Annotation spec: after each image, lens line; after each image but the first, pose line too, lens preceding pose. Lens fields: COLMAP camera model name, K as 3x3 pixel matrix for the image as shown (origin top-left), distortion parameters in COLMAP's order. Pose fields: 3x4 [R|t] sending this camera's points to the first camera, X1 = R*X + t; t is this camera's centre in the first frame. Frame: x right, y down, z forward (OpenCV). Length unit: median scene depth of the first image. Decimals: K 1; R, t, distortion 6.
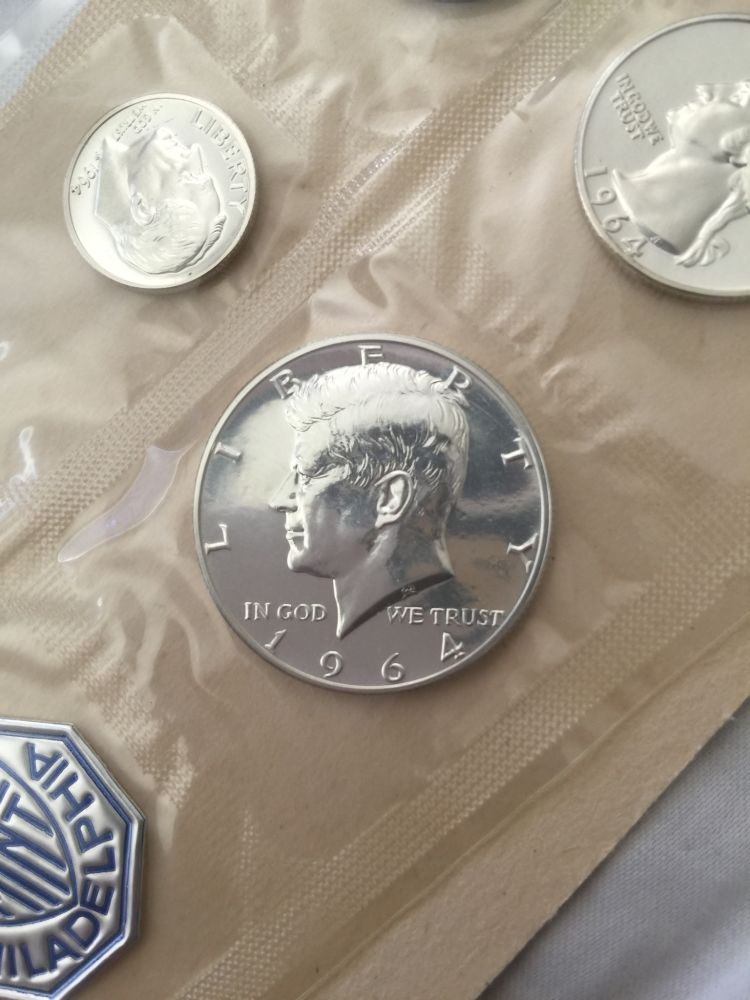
lens RADIAL K [[899.5, 0, 372.1], [0, 899.5, 503.3], [0, 0, 1]] dist [0.001075, -0.094329]
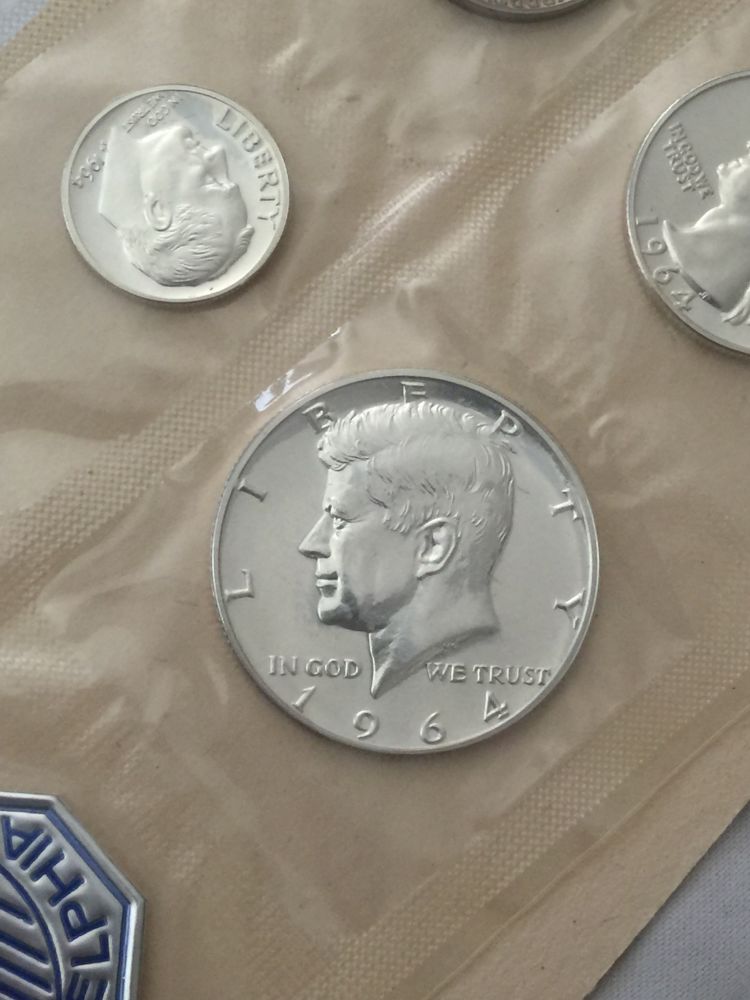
lens RADIAL K [[1754.9, 0, 376.5], [0, 1754.9, 498.4], [0, 0, 1]] dist [-0.057165, 0.000000]
pose [[0.973410, 0.045627, 0.224482, -0.451499], [-0.030908, 0.997162, -0.068653, 0.072320], [-0.226977, 0.059889, 0.972057, -0.768149]]
